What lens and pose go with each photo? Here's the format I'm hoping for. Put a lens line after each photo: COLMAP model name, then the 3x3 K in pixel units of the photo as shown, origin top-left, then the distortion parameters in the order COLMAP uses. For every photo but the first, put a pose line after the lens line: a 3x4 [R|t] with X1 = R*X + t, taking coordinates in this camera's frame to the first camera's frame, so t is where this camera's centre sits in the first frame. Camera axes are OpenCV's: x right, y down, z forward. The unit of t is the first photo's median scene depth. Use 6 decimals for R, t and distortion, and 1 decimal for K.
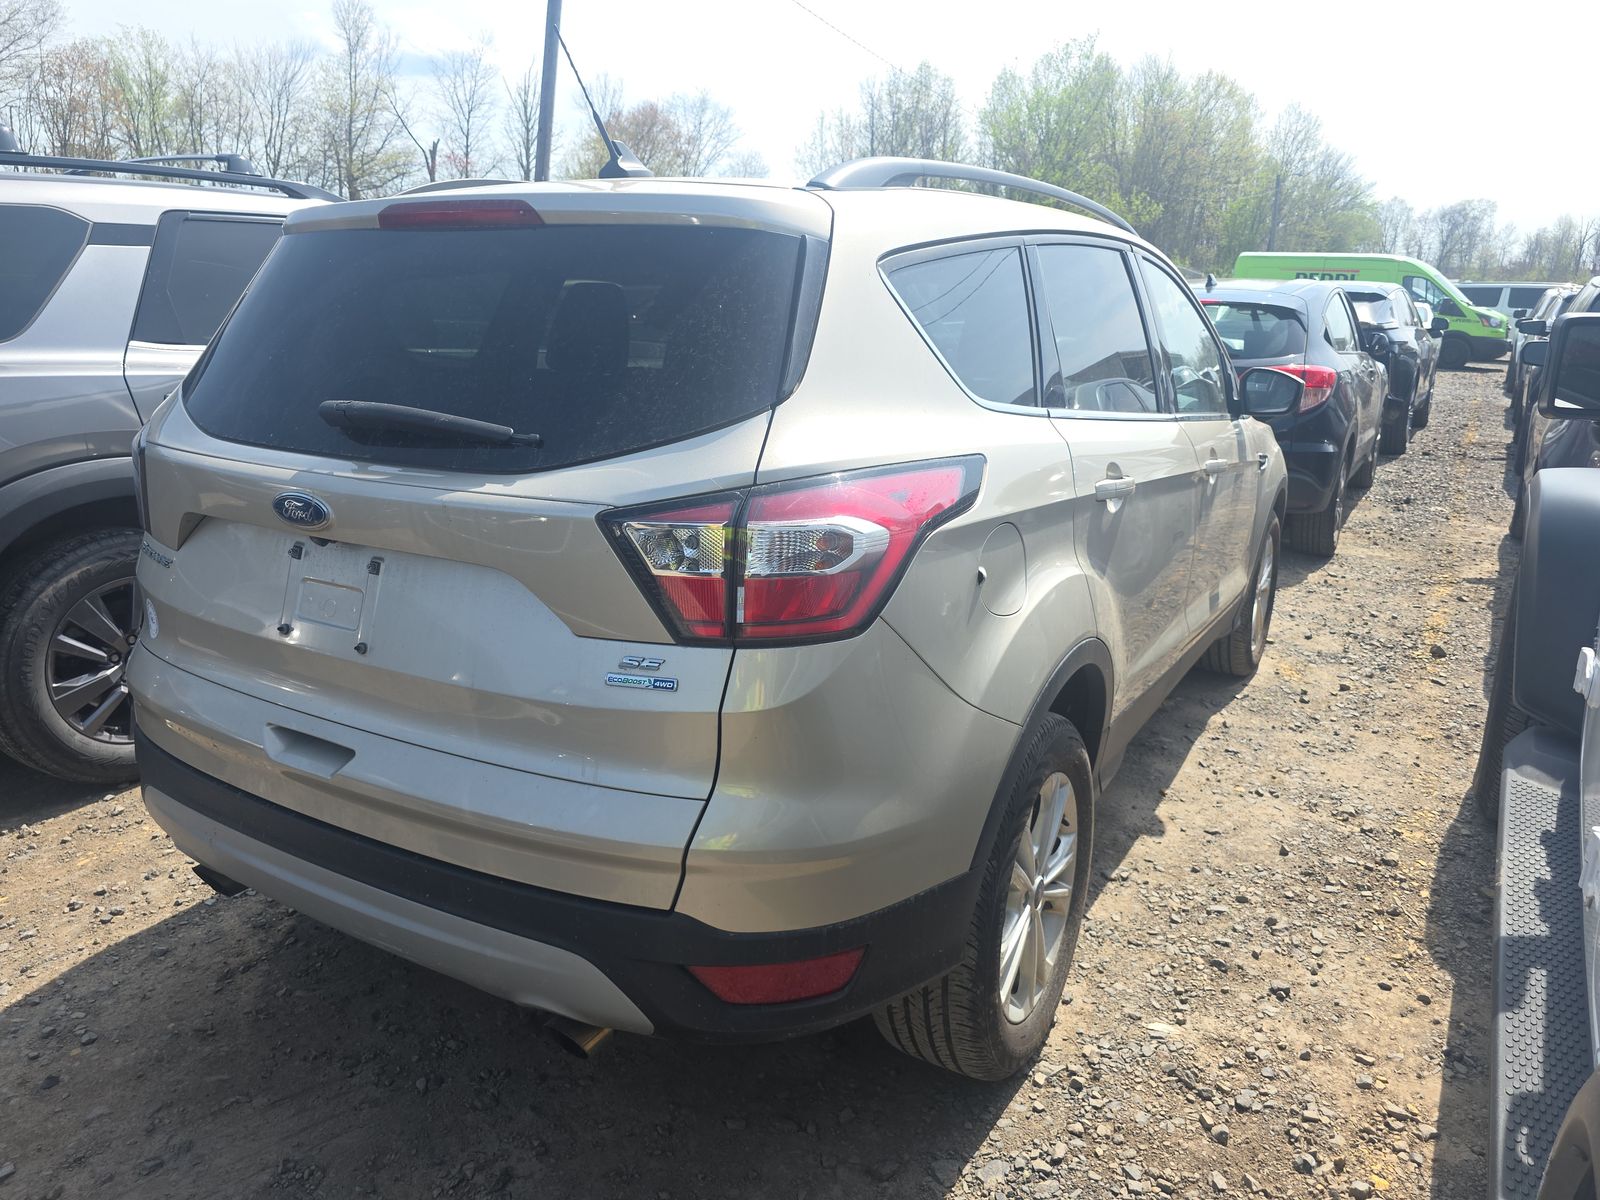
lens RADIAL K [[1103.2, 0, 801.1], [0, 1103.2, 594.7], [0, 0, 1]] dist [0.035653, -0.031695]
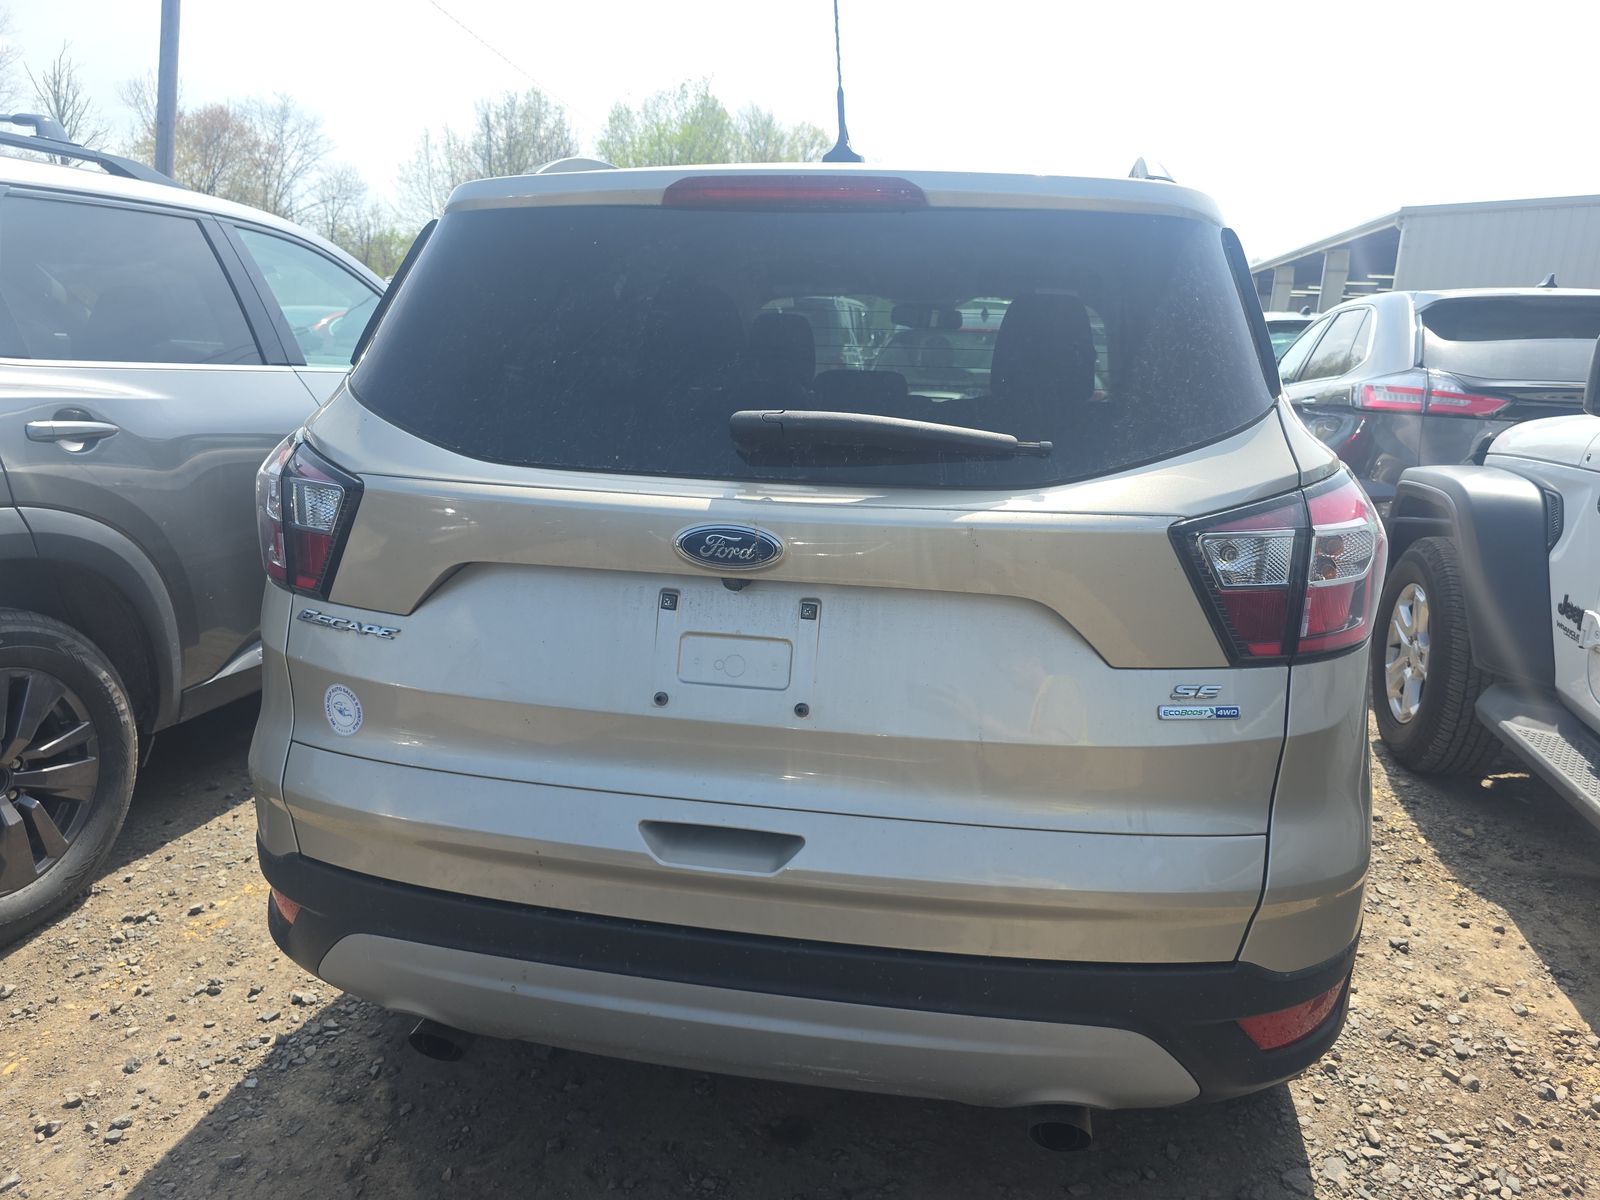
lens RADIAL K [[1103.2, 0, 805.9], [0, 1103.2, 605.5], [0, 0, 1]] dist [0.035653, -0.031695]
pose [[0.935854, -0.072935, 0.344759, -0.489824], [0.079293, 0.996842, -0.004356, -0.018972], [-0.343352, 0.031414, 0.938681, 0.170778]]
